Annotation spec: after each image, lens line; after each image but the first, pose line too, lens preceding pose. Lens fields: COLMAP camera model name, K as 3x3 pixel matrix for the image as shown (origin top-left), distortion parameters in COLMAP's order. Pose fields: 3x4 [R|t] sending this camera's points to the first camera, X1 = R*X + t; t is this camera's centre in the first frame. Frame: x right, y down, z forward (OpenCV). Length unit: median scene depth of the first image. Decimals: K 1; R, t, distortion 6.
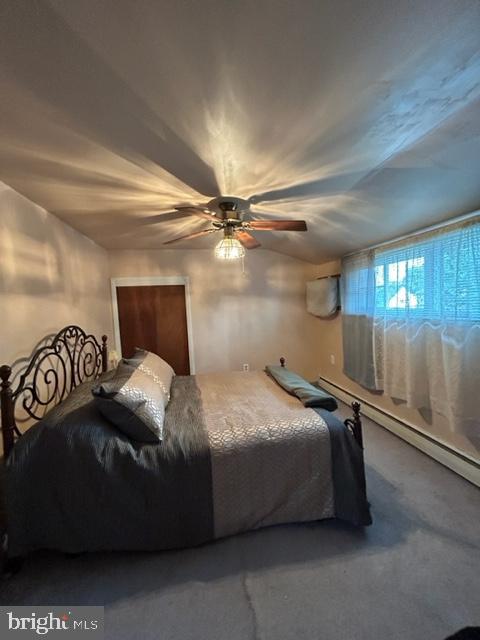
lens RADIAL K [[259.0, 0, 240.3], [0, 259.0, 319.5], [0, 0, 1]] dist [0.010992, 0.001398]
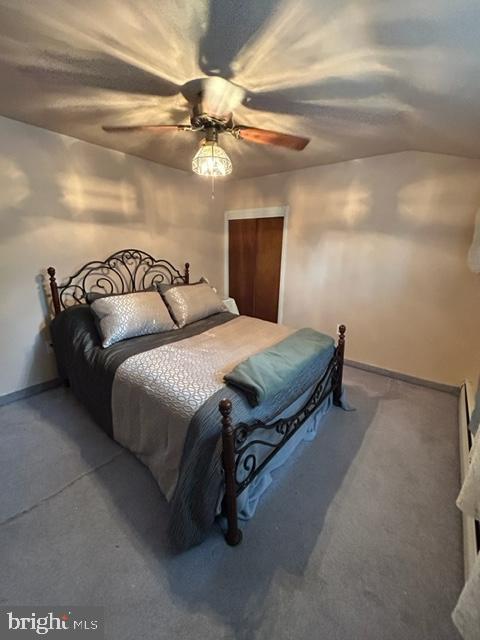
lens RADIAL K [[259.0, 0, 240.3], [0, 259.0, 318.3], [0, 0, 1]] dist [0.010992, 0.001398]
pose [[0.647094, 0.259711, -0.716812, 0.414586], [-0.097012, 0.960598, 0.260462, -0.020464], [0.756213, -0.099005, 0.646792, 0.306603]]
